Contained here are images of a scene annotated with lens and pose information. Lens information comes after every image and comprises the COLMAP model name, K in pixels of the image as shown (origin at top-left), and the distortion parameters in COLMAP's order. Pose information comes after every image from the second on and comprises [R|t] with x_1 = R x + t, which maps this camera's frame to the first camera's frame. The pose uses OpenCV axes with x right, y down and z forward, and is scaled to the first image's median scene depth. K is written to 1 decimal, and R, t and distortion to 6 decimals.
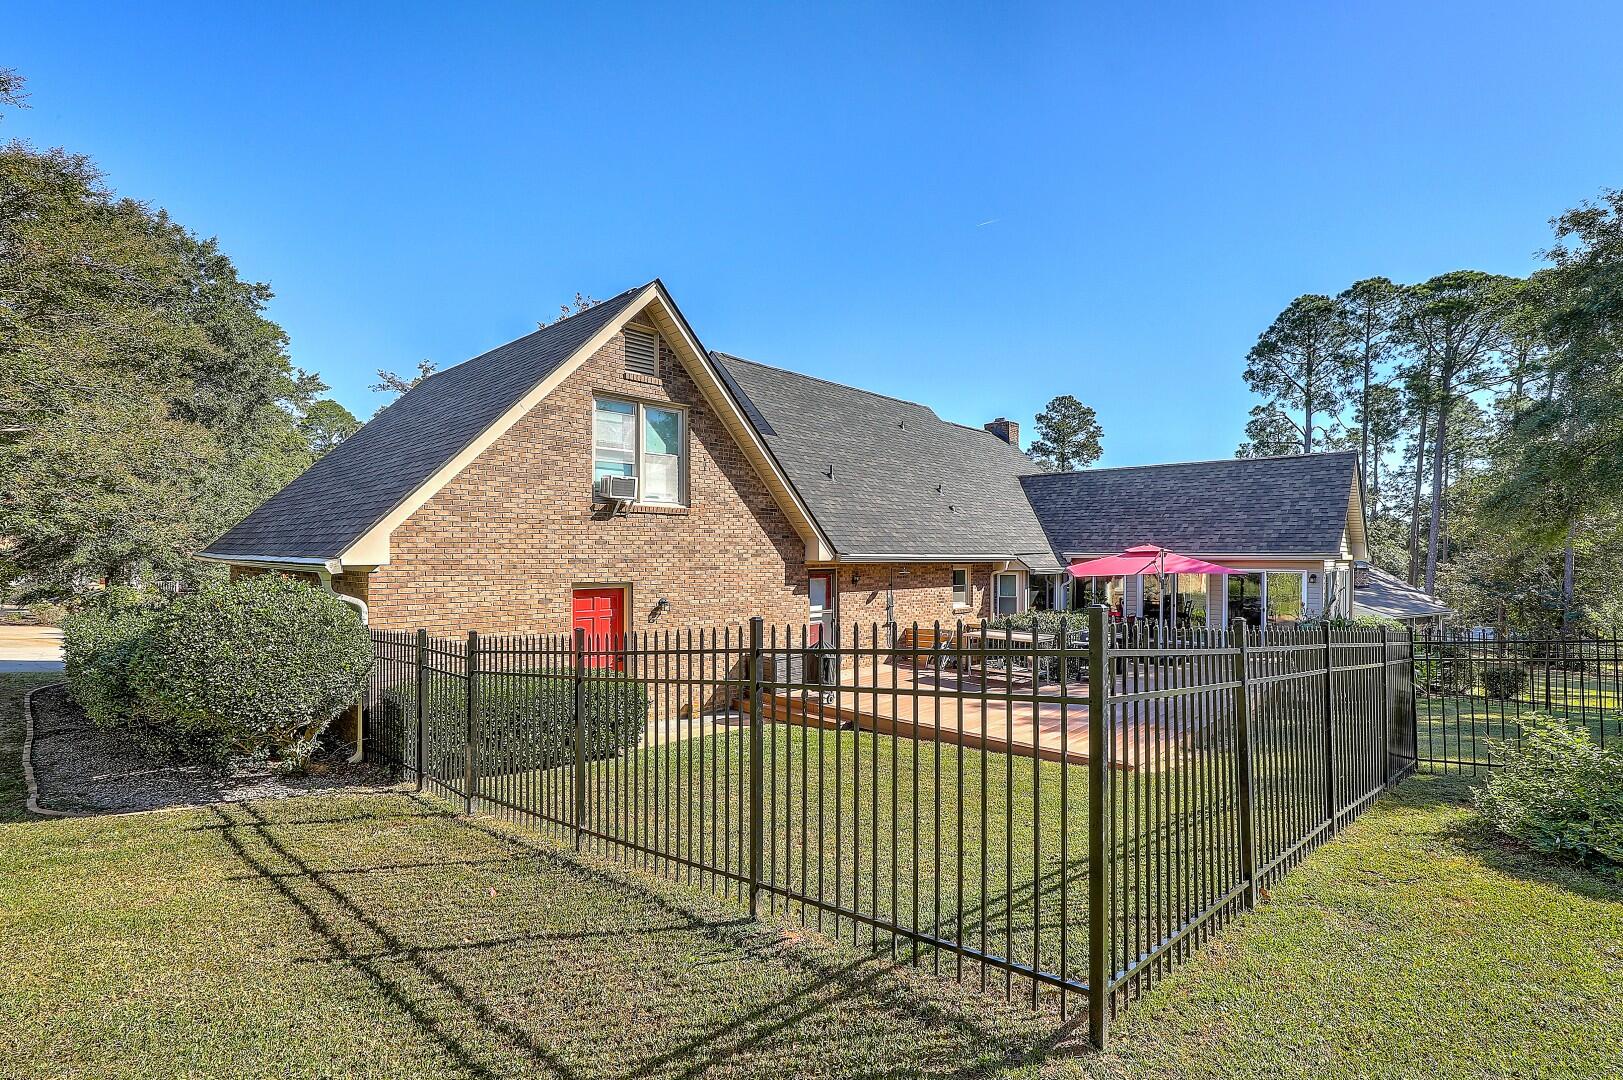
lens RADIAL K [[746.0, 0, 822.4], [0, 746.0, 555.1], [0, 0, 1]] dist [0.002261, 0.000293]
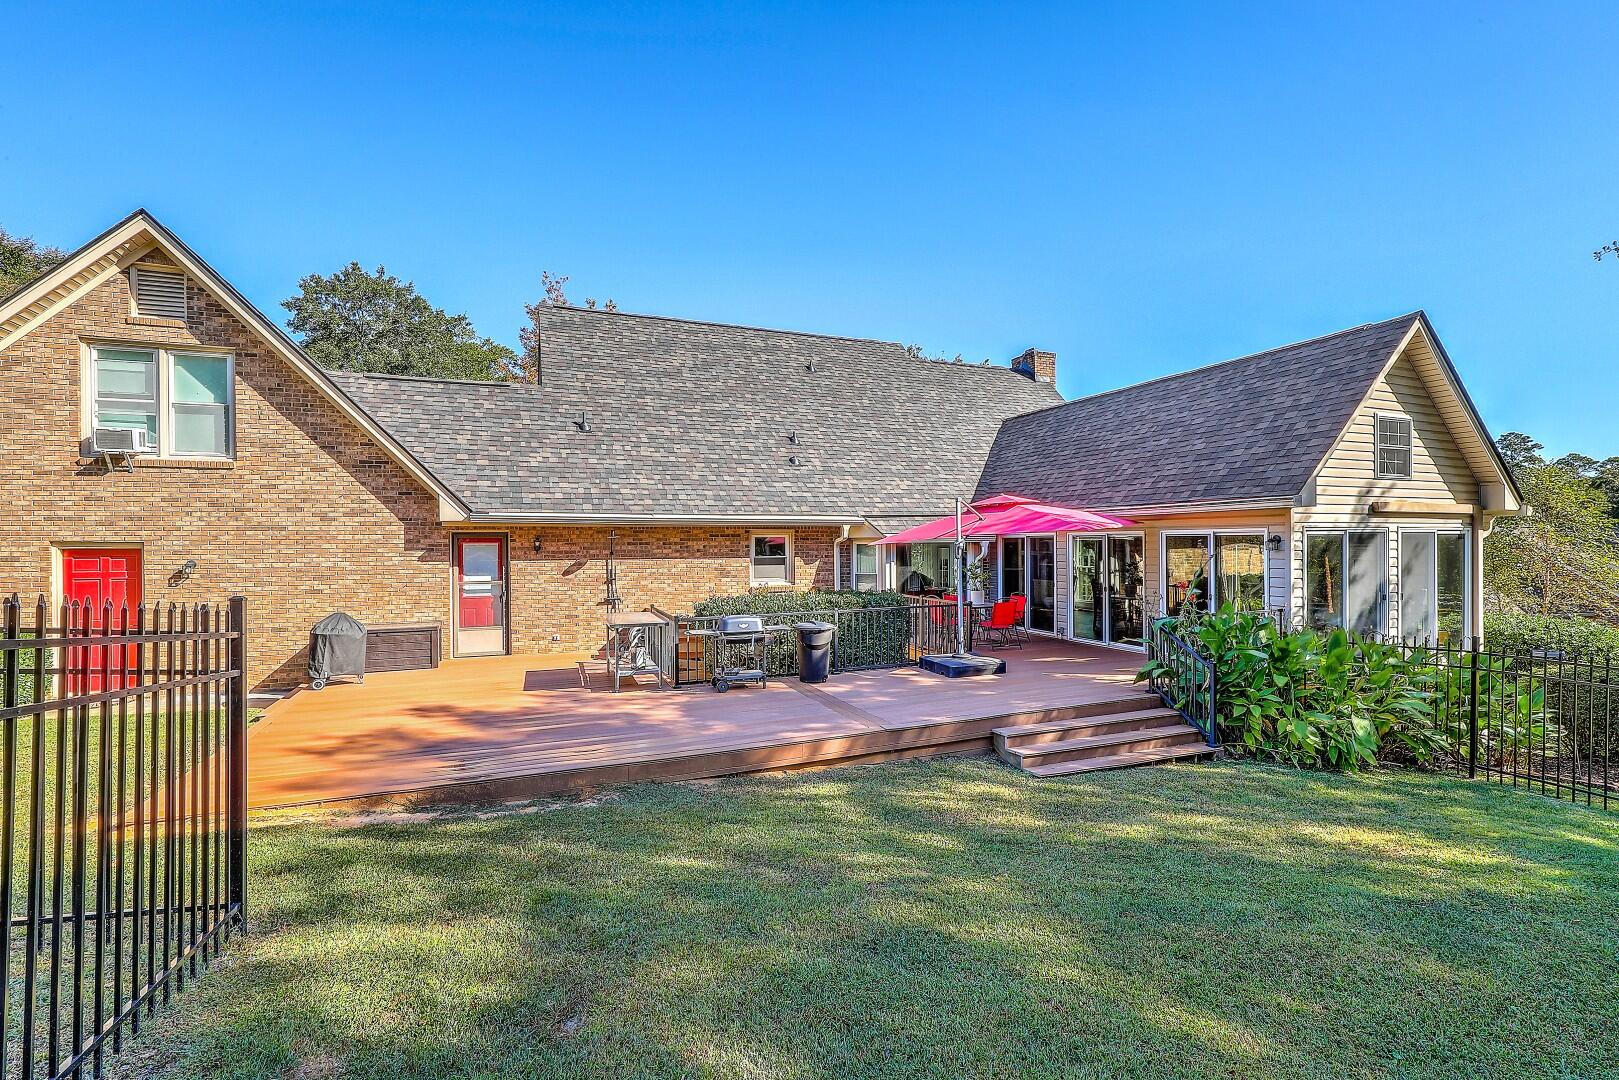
lens RADIAL K [[736.5, 0, 824.5], [0, 736.5, 539.5], [0, 0, 1]] dist [-0.000689, -0.000339]
pose [[0.908356, -0.010623, -0.418062, 0.780738], [0.007808, 0.999934, -0.008444, 0.041199], [0.418124, 0.004406, 0.908379, 0.457513]]
